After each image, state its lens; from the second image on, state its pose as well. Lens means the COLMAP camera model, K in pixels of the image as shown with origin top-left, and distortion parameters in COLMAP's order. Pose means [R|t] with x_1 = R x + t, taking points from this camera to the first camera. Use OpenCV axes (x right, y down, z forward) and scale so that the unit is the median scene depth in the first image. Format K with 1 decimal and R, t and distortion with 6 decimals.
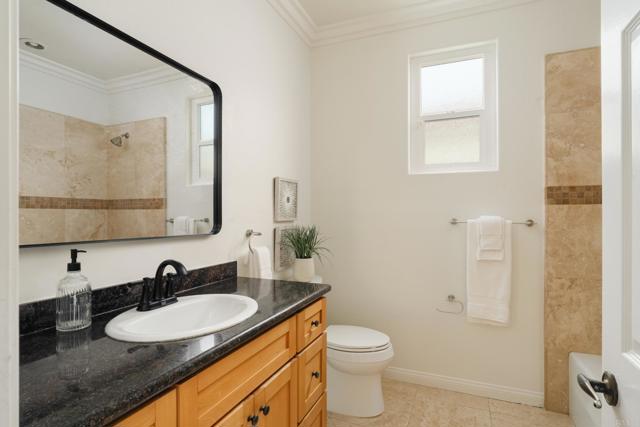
lens RADIAL K [[337.4, 0, 319.9], [0, 337.4, 215.4], [0, 0, 1]] dist [-0.001396, -0.000032]
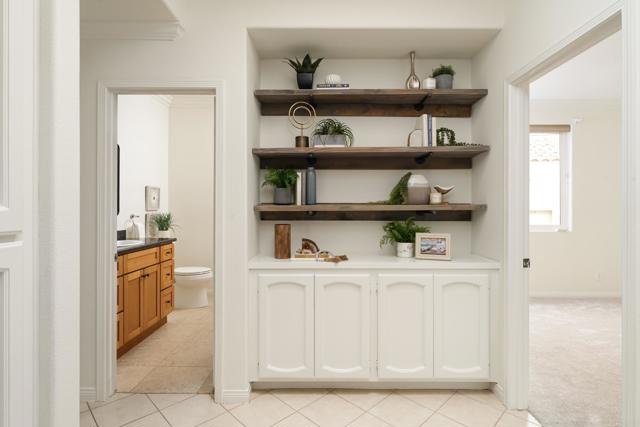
lens RADIAL K [[337.4, 0, 319.2], [0, 337.4, 210.8], [0, 0, 1]] dist [-0.001396, -0.000032]
pose [[0.929399, 0.005788, 0.369031, 0.063866], [-0.008682, 0.999943, 0.006182, 0.001391], [-0.368974, -0.008950, 0.929396, -1.067326]]
